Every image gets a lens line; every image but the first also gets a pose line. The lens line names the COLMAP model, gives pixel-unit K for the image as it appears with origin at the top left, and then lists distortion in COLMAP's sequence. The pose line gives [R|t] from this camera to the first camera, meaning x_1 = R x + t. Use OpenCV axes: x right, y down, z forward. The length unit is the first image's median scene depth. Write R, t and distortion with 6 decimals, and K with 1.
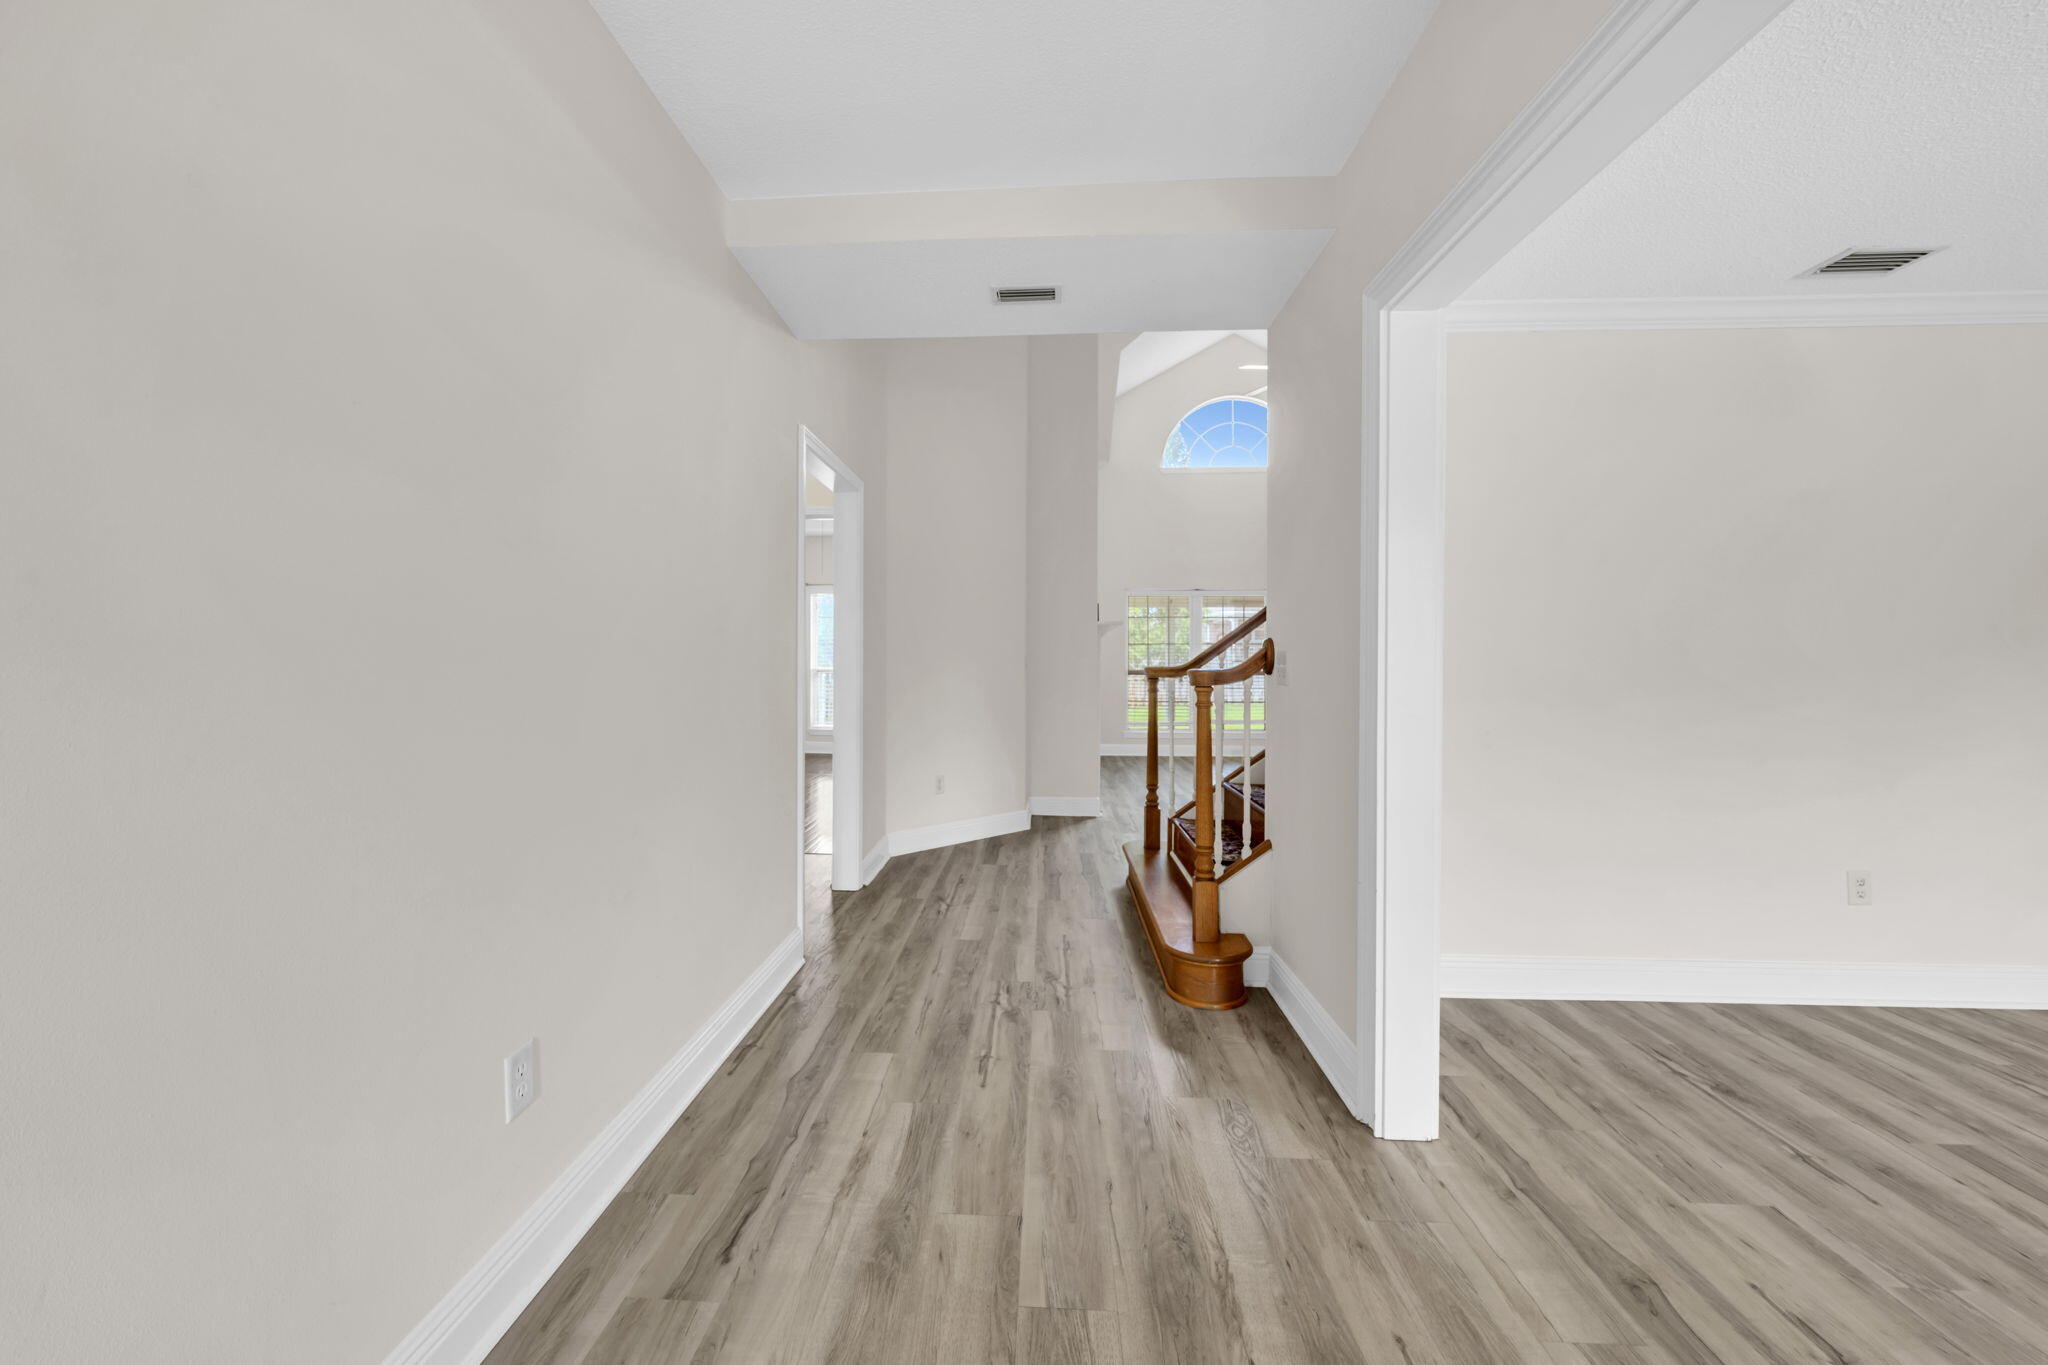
lens RADIAL K [[785.0, 0, 1017.1], [0, 785.0, 670.4], [0, 0, 1]] dist [-0.006013, 0.000139]
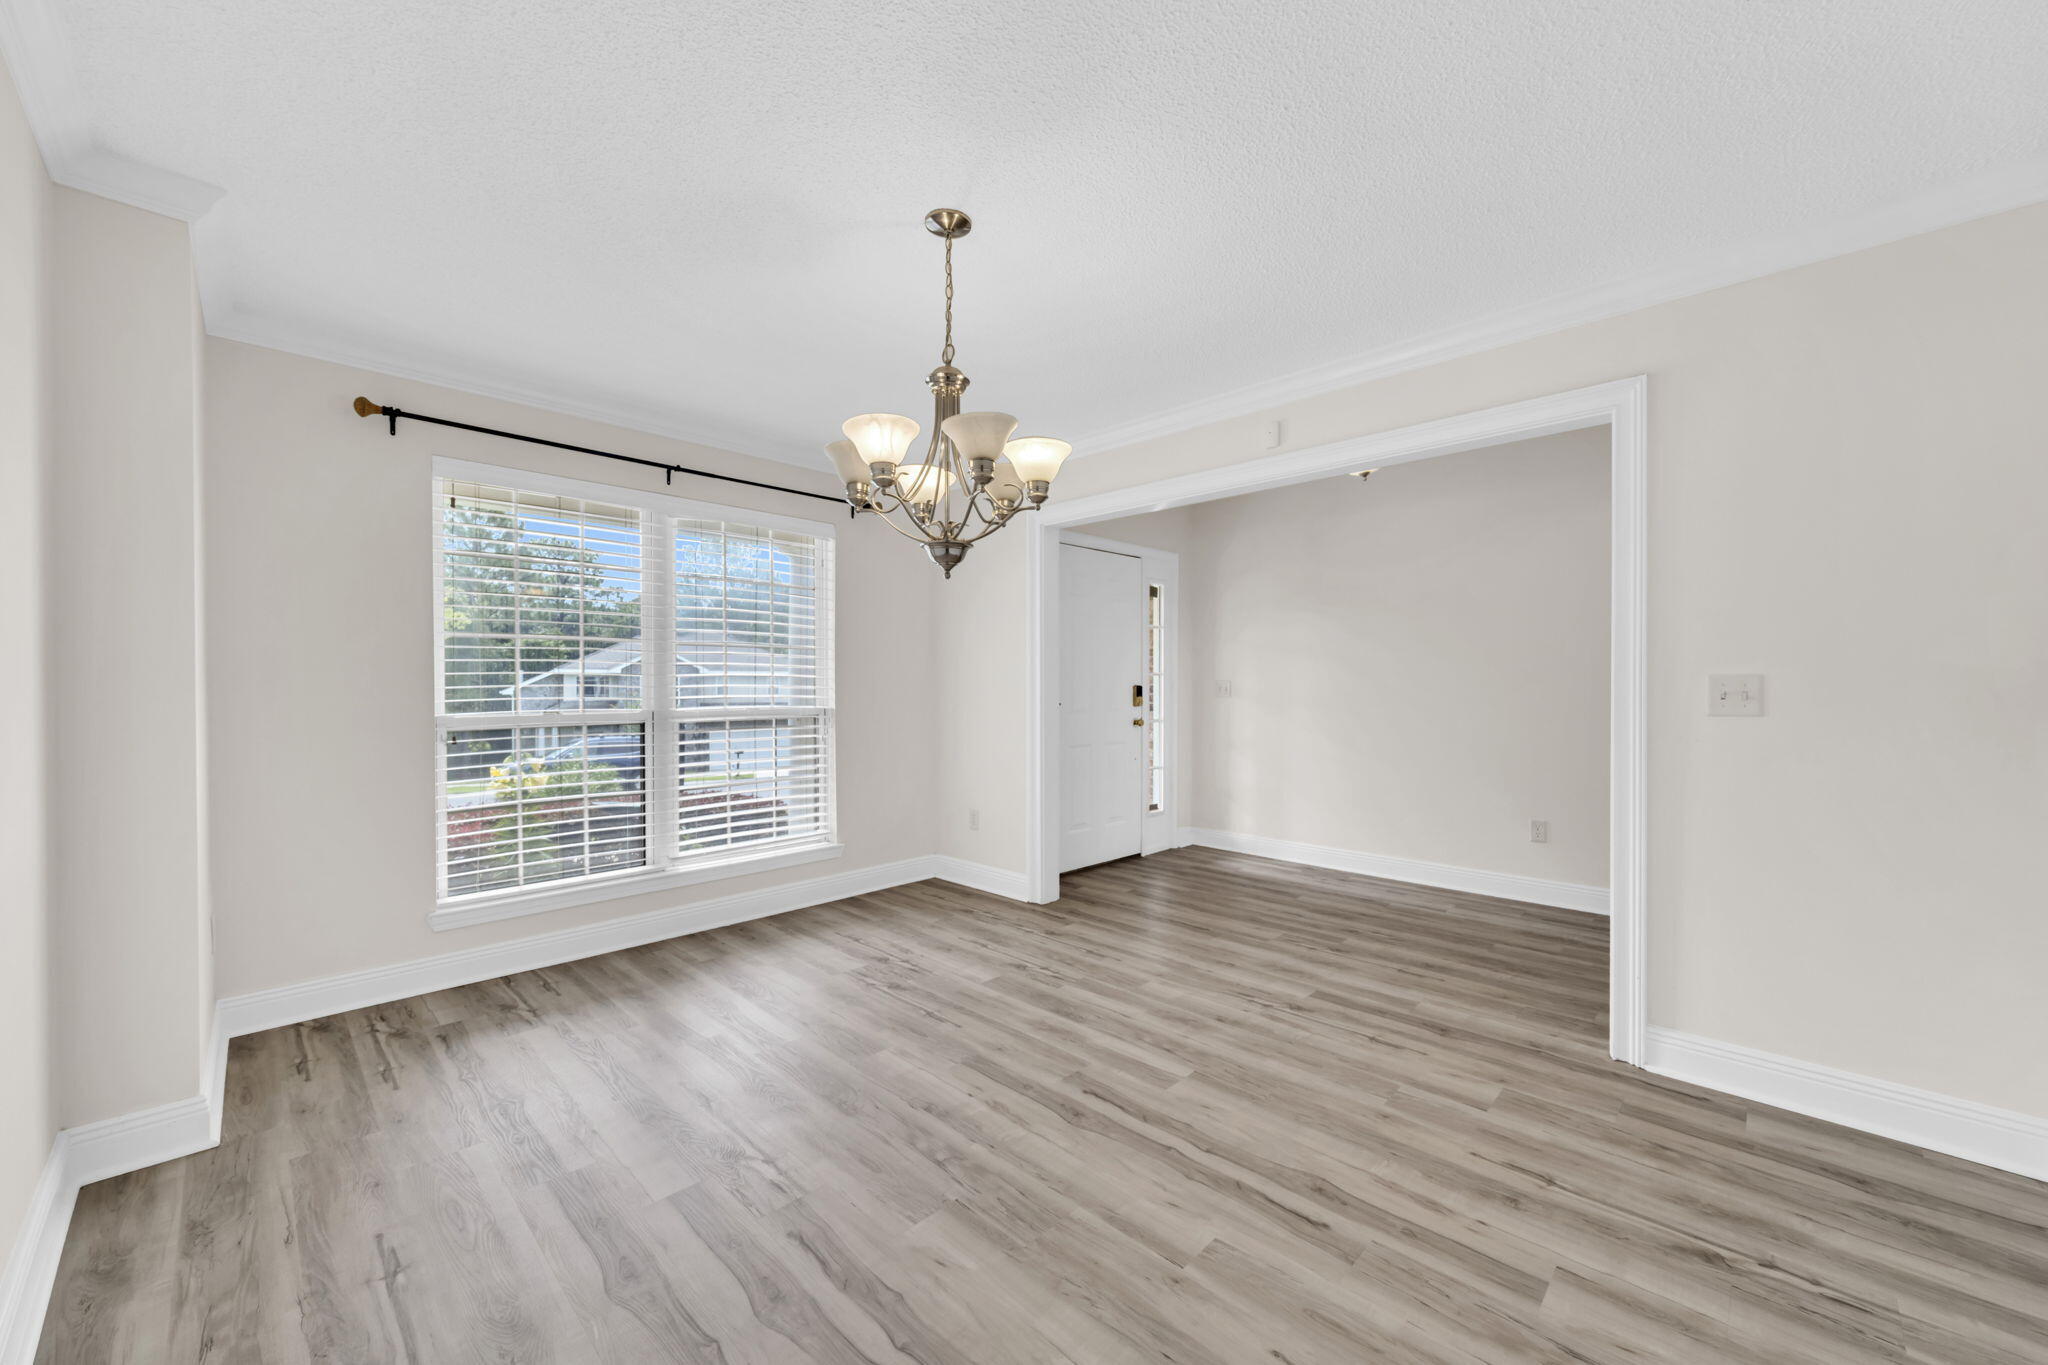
lens RADIAL K [[785.0, 0, 1020.5], [0, 785.0, 695.9], [0, 0, 1]] dist [-0.006013, 0.000139]
pose [[-0.661872, 0.010527, -0.749543, 1.870866], [-0.006202, 0.999790, 0.019518, -0.016581], [0.749591, 0.017567, -0.661668, 0.967154]]
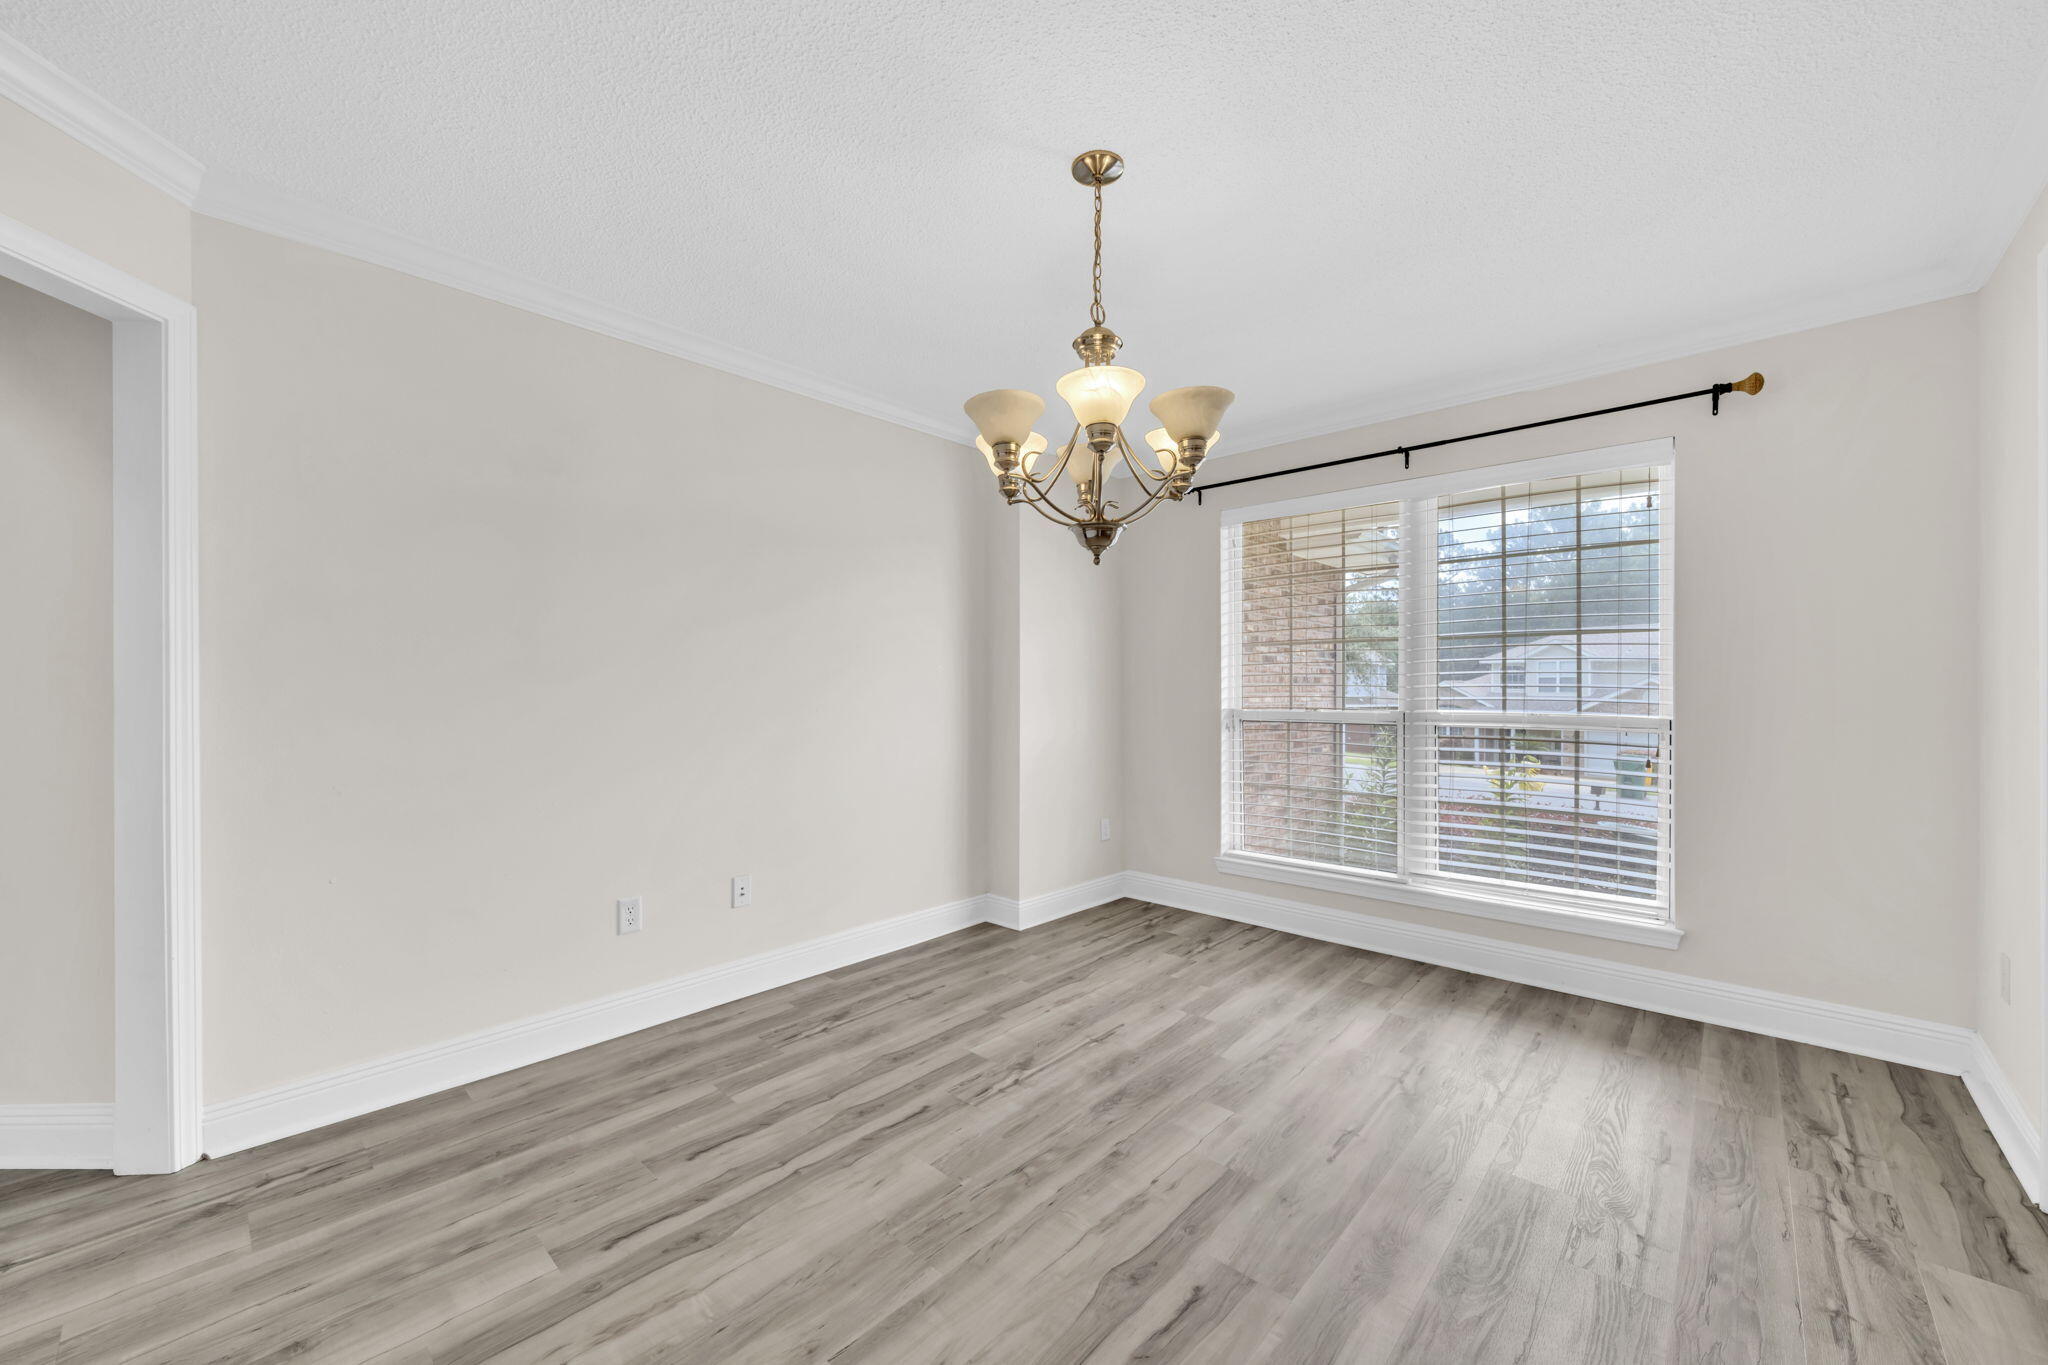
lens RADIAL K [[785.0, 0, 1019.5], [0, 785.0, 686.6], [0, 0, 1]] dist [-0.006013, 0.000139]
pose [[-0.769749, -0.002316, 0.638342, 0.715168], [0.002581, 0.999974, 0.006741, -0.011194], [-0.638341, 0.006837, -0.769723, 0.985246]]
